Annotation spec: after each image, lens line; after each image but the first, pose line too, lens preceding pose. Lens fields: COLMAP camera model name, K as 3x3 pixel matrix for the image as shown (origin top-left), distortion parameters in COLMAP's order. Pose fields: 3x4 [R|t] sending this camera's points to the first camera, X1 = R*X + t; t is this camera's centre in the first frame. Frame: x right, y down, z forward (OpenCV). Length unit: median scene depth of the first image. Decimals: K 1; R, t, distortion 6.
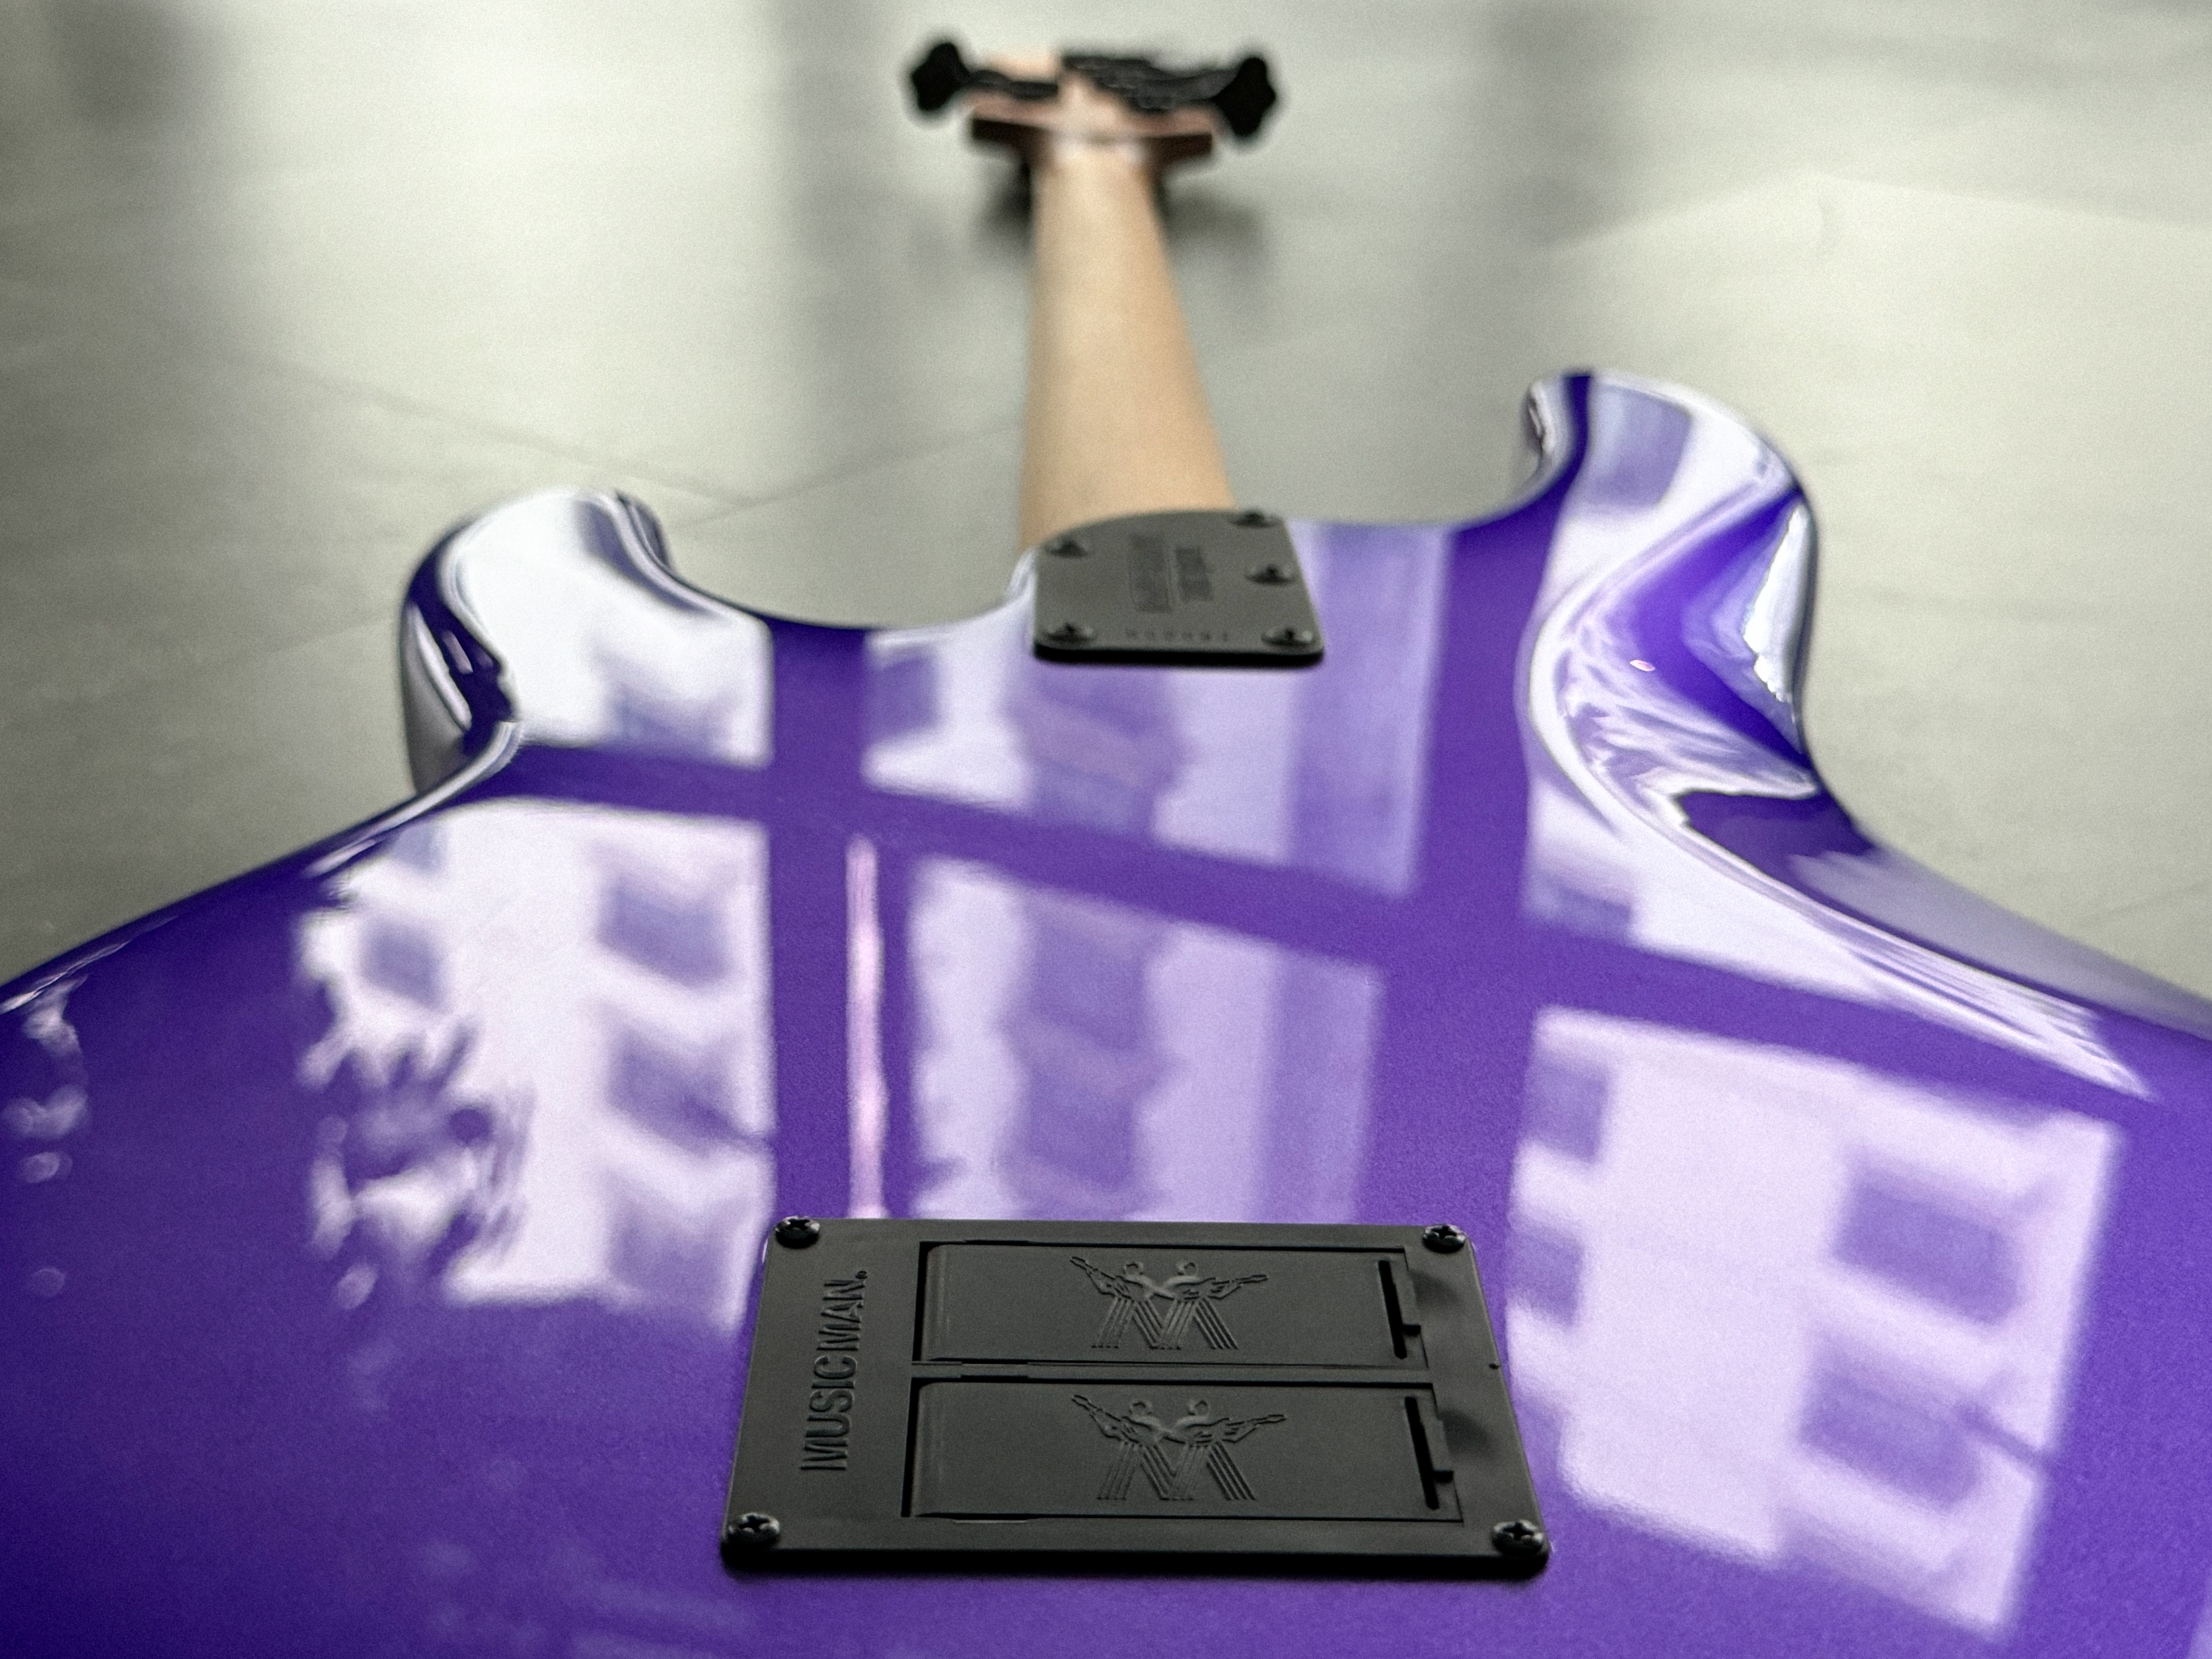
lens RADIAL K [[2979.8, 0, 1133.1], [0, 2979.8, 785.5], [0, 0, 1]] dist [0.120359, 0.000000]
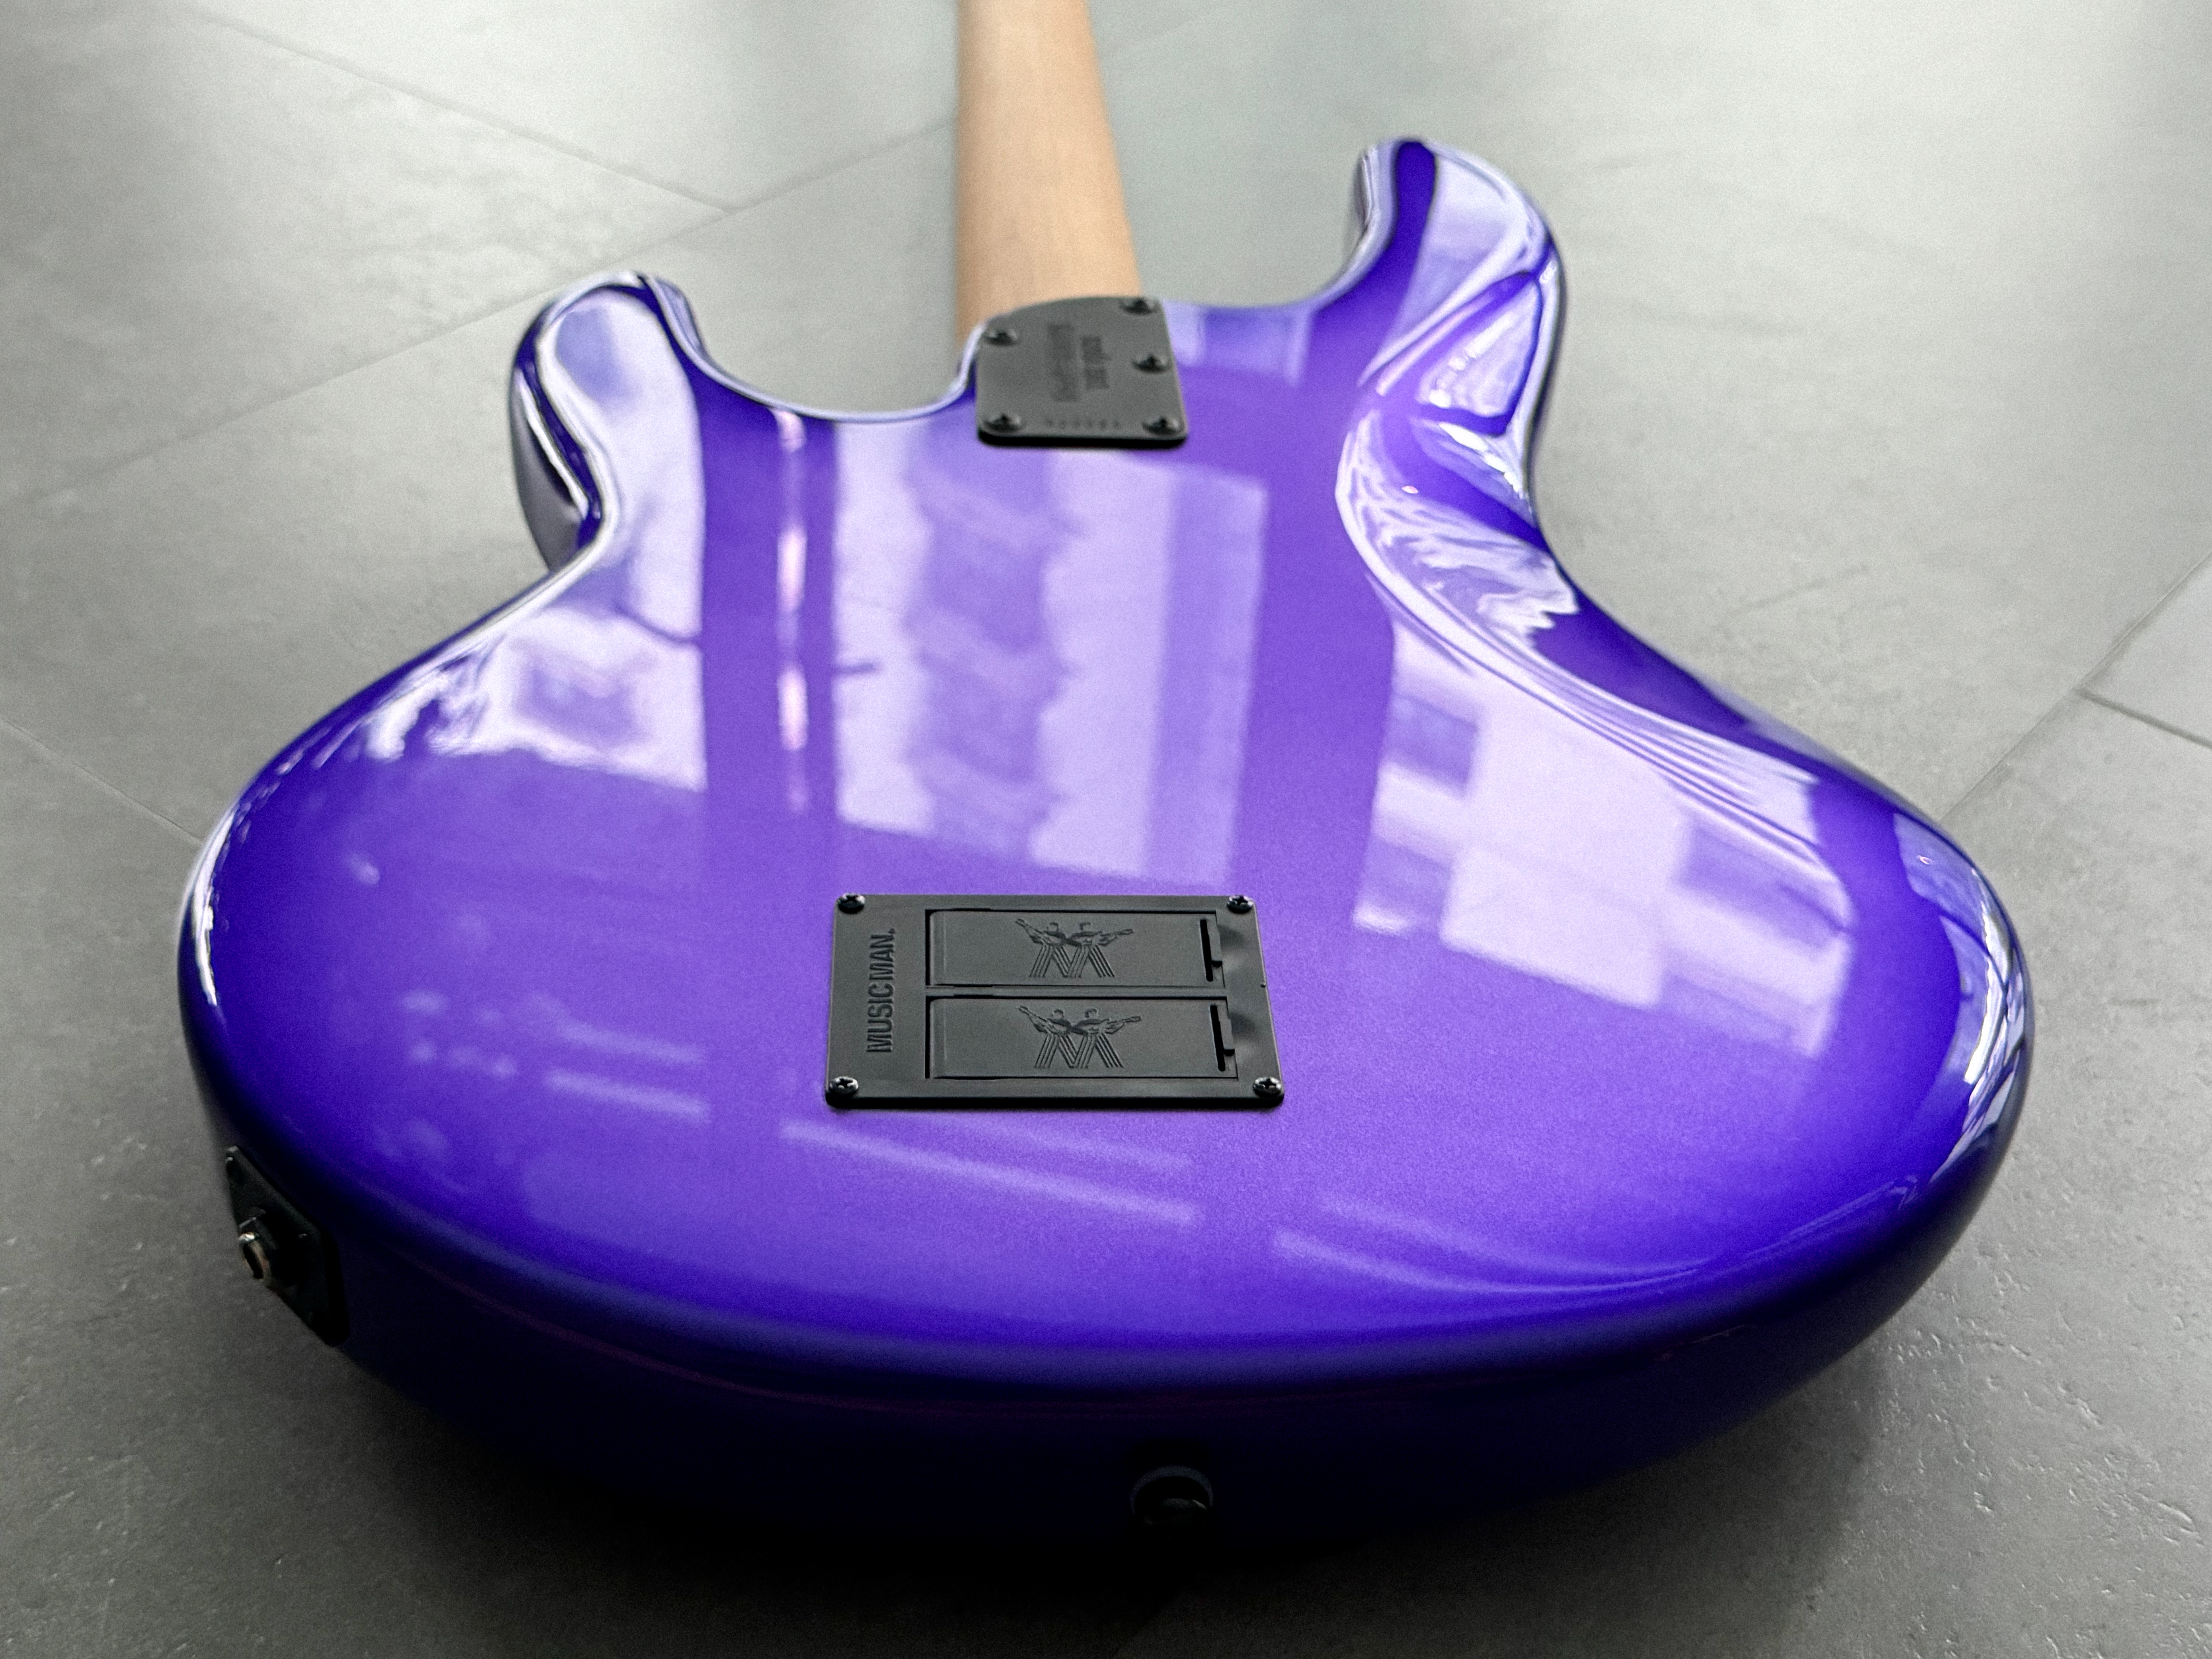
lens RADIAL K [[2979.8, 0, 1159.7], [0, 2979.8, 810.2], [0, 0, 1]] dist [0.120359, 0.000000]
pose [[0.999253, -0.002588, 0.038559, -0.002335], [-0.004857, 0.981434, 0.191741, -0.109069], [-0.038339, -0.191785, 0.980688, -0.307716]]
